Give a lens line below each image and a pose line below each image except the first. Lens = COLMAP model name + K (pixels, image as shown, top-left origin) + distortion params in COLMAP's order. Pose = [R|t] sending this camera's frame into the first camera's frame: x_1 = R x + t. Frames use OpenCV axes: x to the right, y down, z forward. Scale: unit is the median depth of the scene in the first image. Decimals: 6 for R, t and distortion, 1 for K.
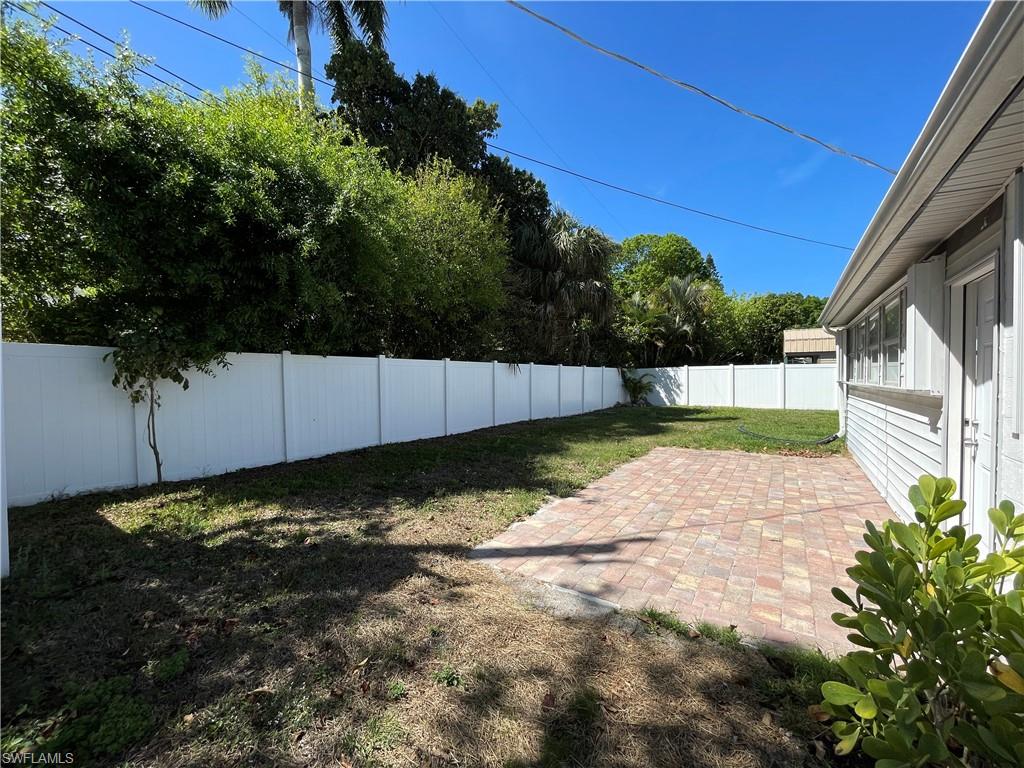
lens RADIAL K [[412.4, 0, 512.7], [0, 412.4, 385.9], [0, 0, 1]] dist [-0.000012, -0.000015]
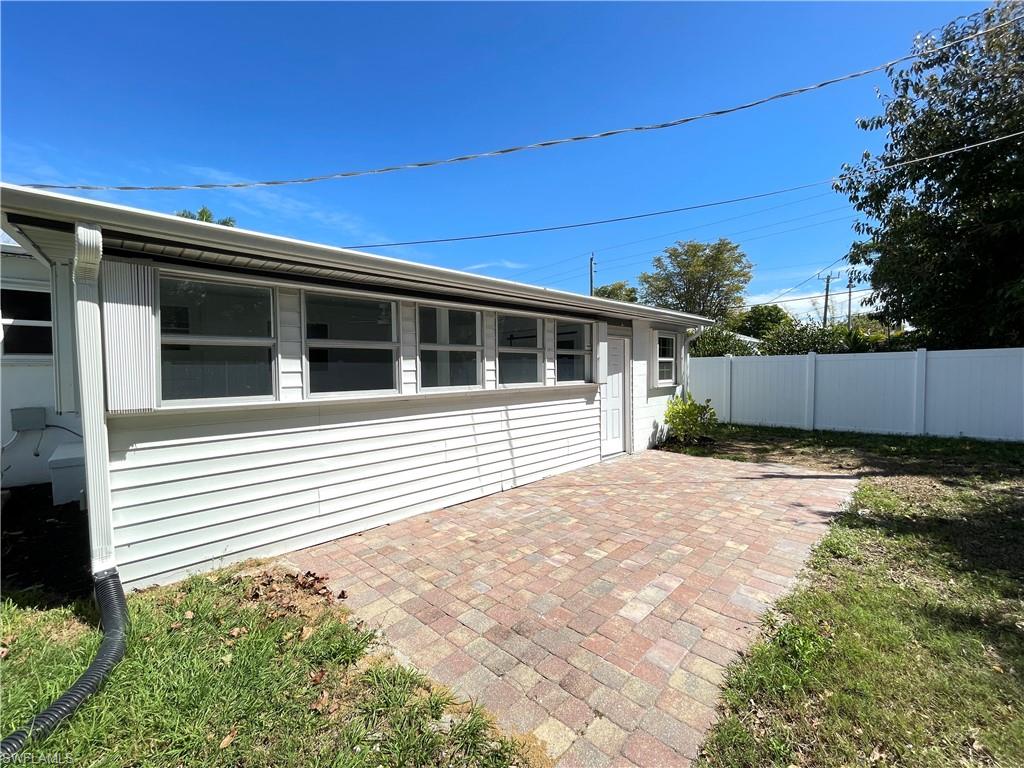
lens RADIAL K [[412.4, 0, 511.2], [0, 412.4, 383.0], [0, 0, 1]] dist [-0.000012, -0.000015]
pose [[-0.976798, 0.008428, 0.213997, 0.664337], [0.021813, 0.997944, 0.060267, -0.081574], [-0.213049, 0.063537, -0.974973, 2.101285]]
